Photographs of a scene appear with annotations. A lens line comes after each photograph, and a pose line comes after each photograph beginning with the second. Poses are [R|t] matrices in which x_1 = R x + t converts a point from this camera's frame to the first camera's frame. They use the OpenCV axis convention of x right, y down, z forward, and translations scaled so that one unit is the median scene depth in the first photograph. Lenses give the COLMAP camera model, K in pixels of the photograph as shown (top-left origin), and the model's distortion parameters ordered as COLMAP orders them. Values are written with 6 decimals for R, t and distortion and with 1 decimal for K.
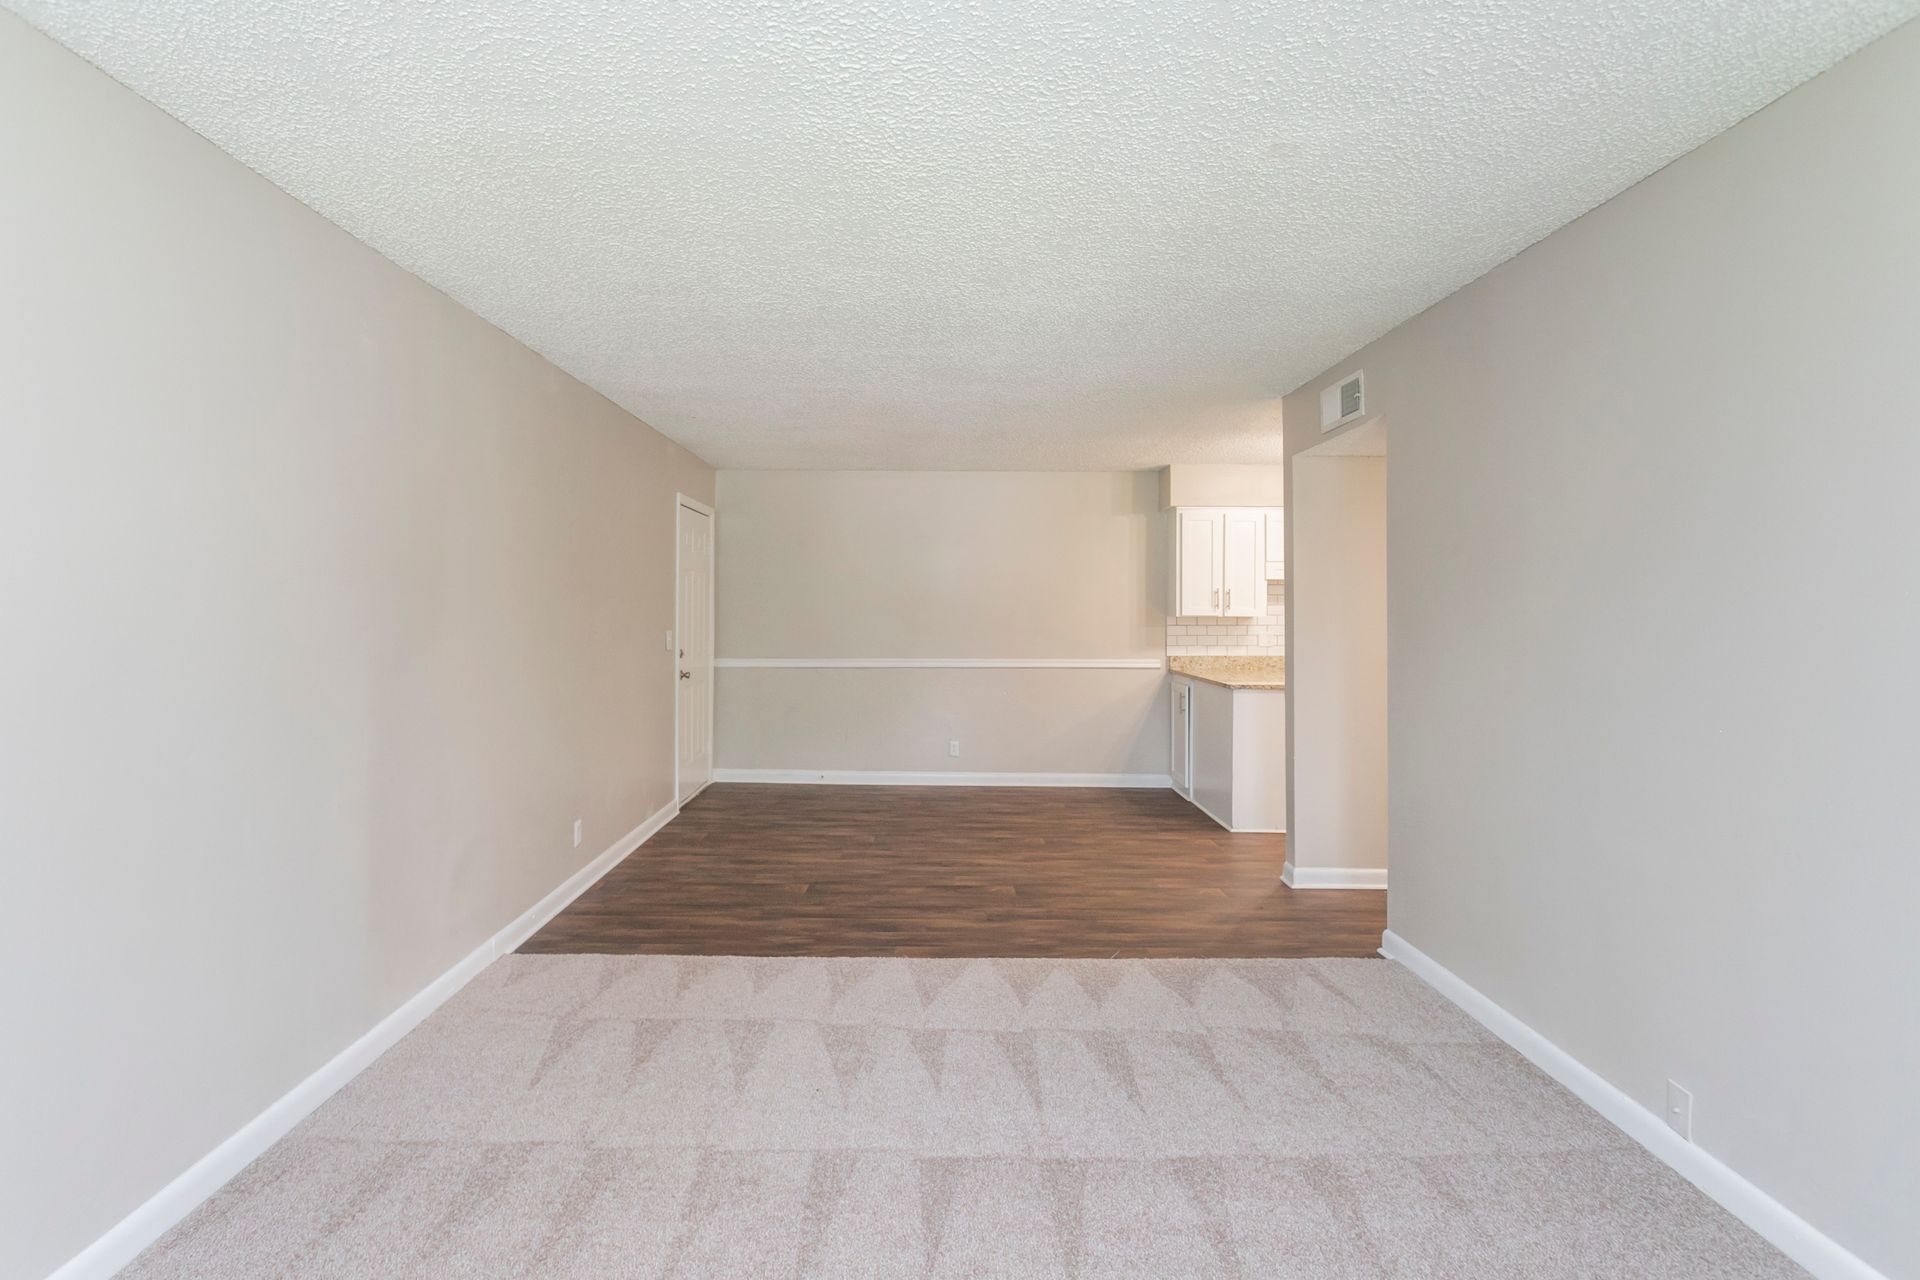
lens RADIAL K [[923.4, 0, 926.9], [0, 923.4, 639.1], [0, 0, 1]] dist [-0.004023, 0.001441]
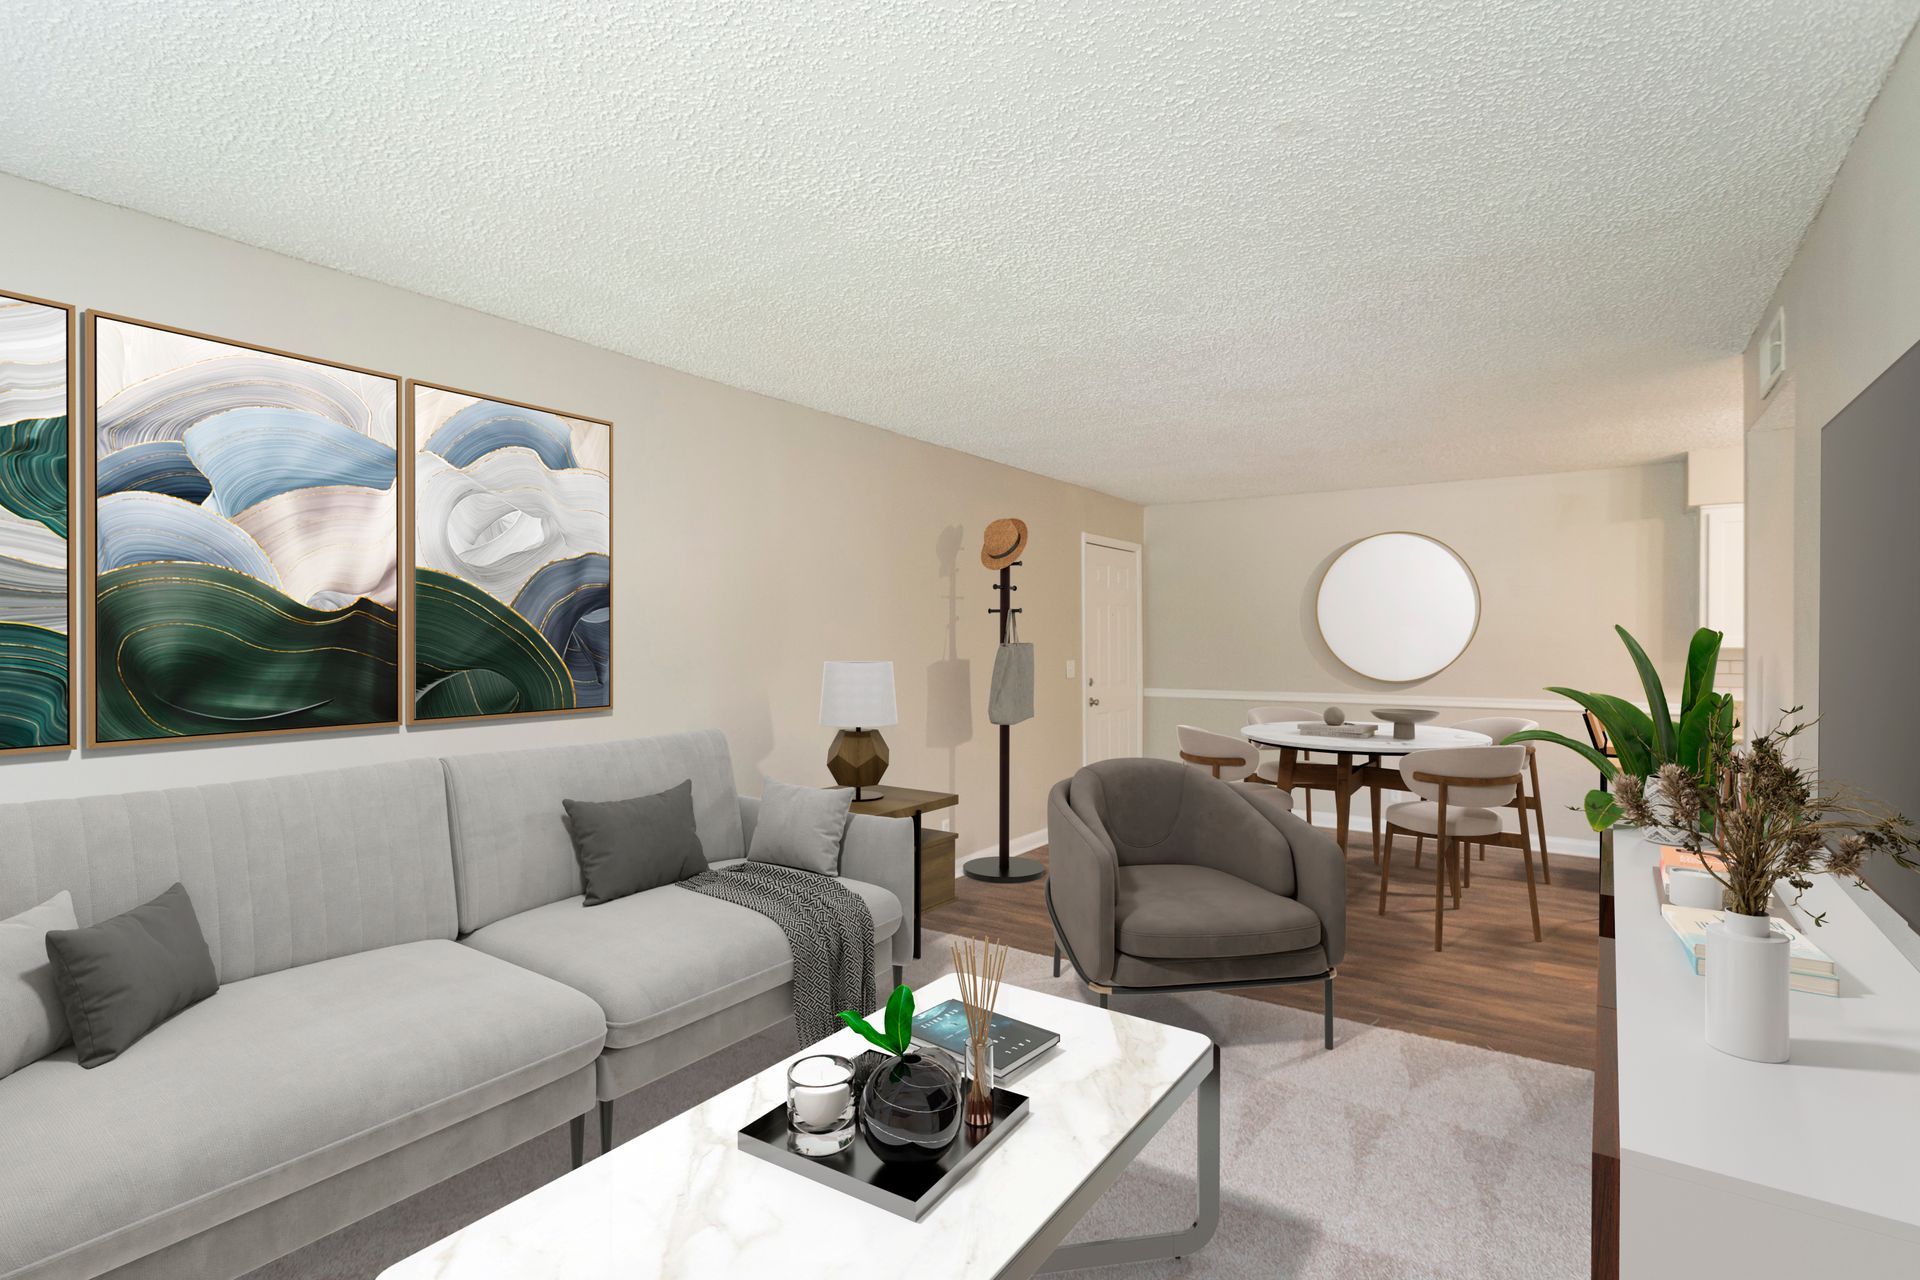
lens RADIAL K [[932.6, 0, 964.4], [0, 932.6, 672.3], [0, 0, 1]] dist [-0.001536, 0.000137]
pose [[0.834254, 0.016315, -0.551139, 0.209766], [-0.018602, 0.999826, 0.001439, 0.005990], [0.551066, 0.009052, 0.834413, 0.014900]]
